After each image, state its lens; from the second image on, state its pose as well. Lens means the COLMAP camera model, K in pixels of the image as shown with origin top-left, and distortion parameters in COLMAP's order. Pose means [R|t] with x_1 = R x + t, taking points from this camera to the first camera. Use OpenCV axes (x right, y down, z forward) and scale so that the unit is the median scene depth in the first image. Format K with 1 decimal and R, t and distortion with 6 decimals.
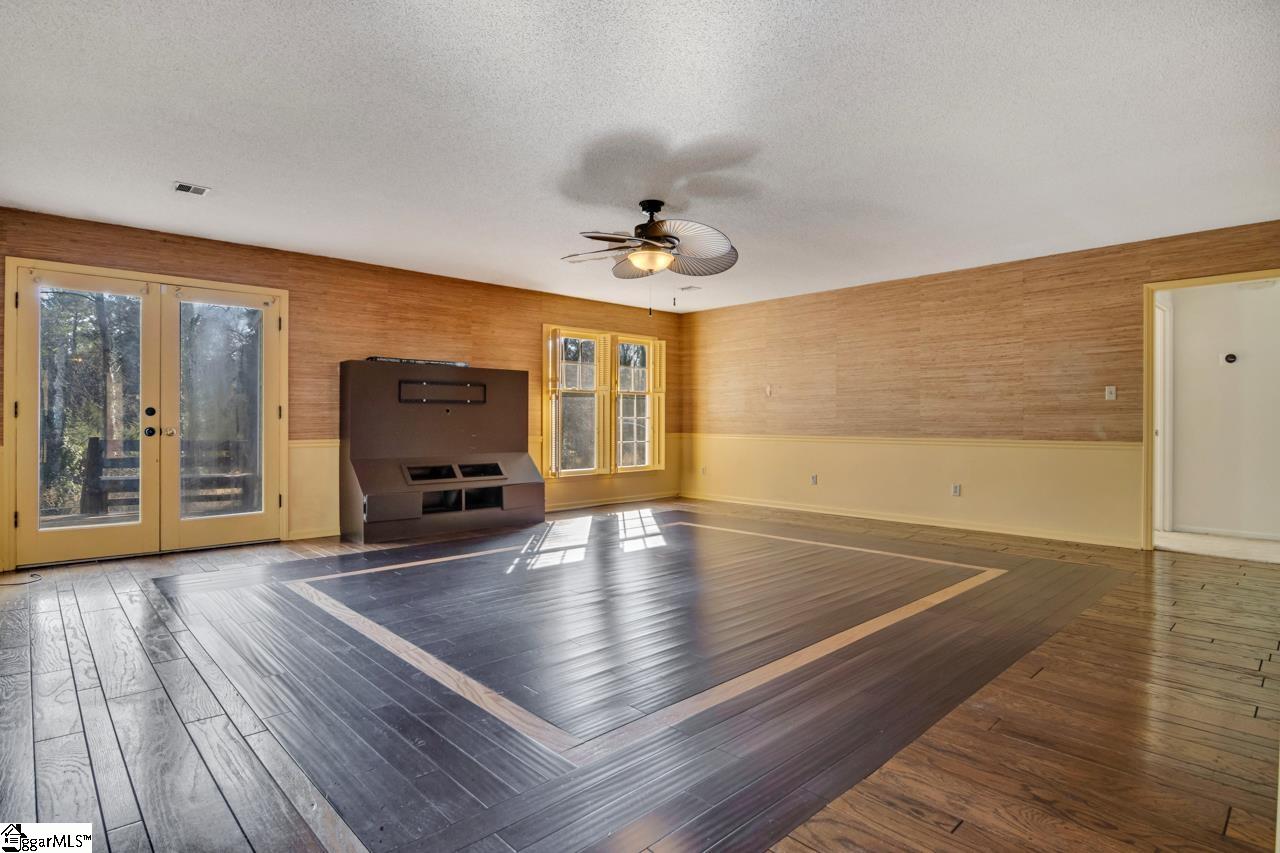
lens RADIAL K [[656.1, 0, 633.4], [0, 656.1, 415.9], [0, 0, 1]] dist [-0.000581, -0.015515]
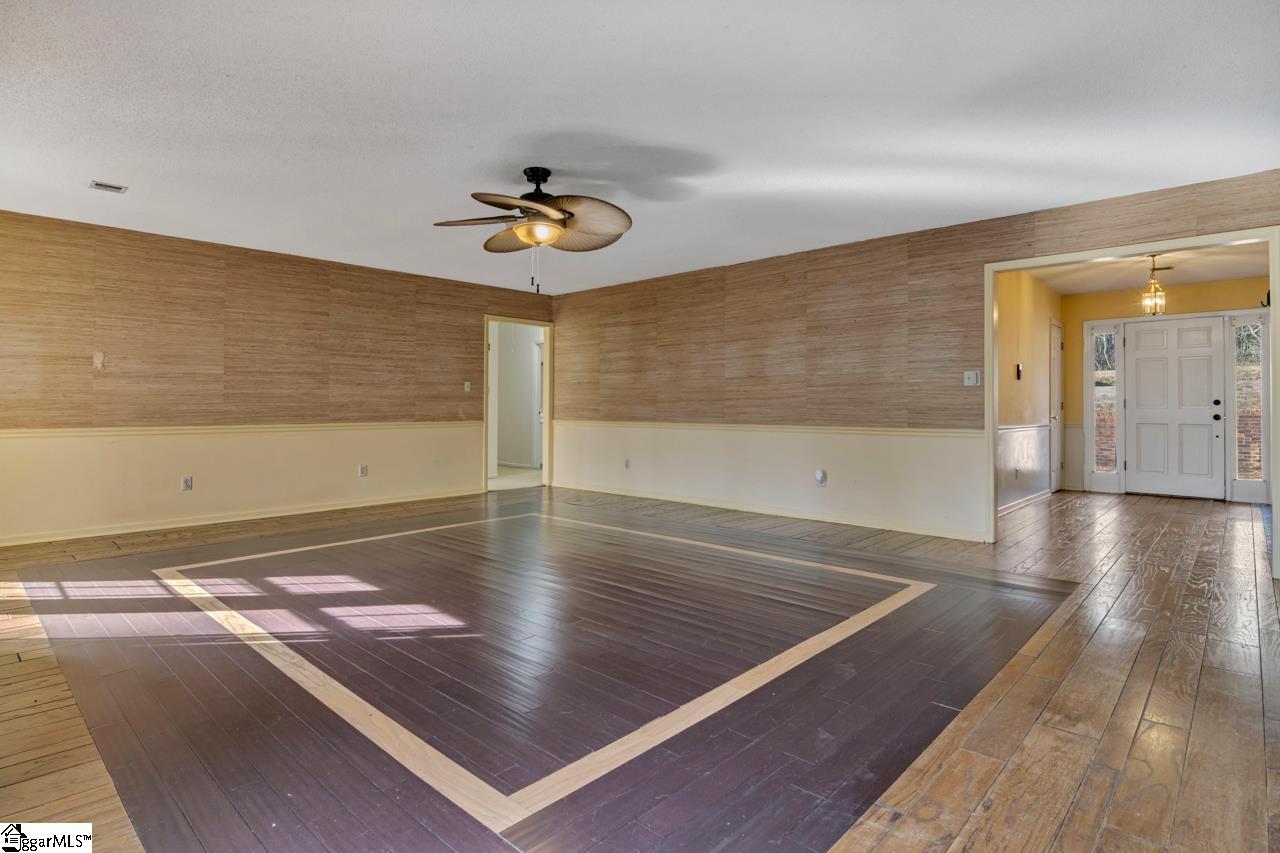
lens RADIAL K [[656.1, 0, 633.4], [0, 656.1, 415.9], [0, 0, 1]] dist [-0.000581, -0.015515]
pose [[-0.066771, -0.018943, 0.997588, -0.630508], [-0.010086, 0.999781, 0.018310, -0.000961], [-0.997717, -0.008839, -0.066948, 0.646147]]
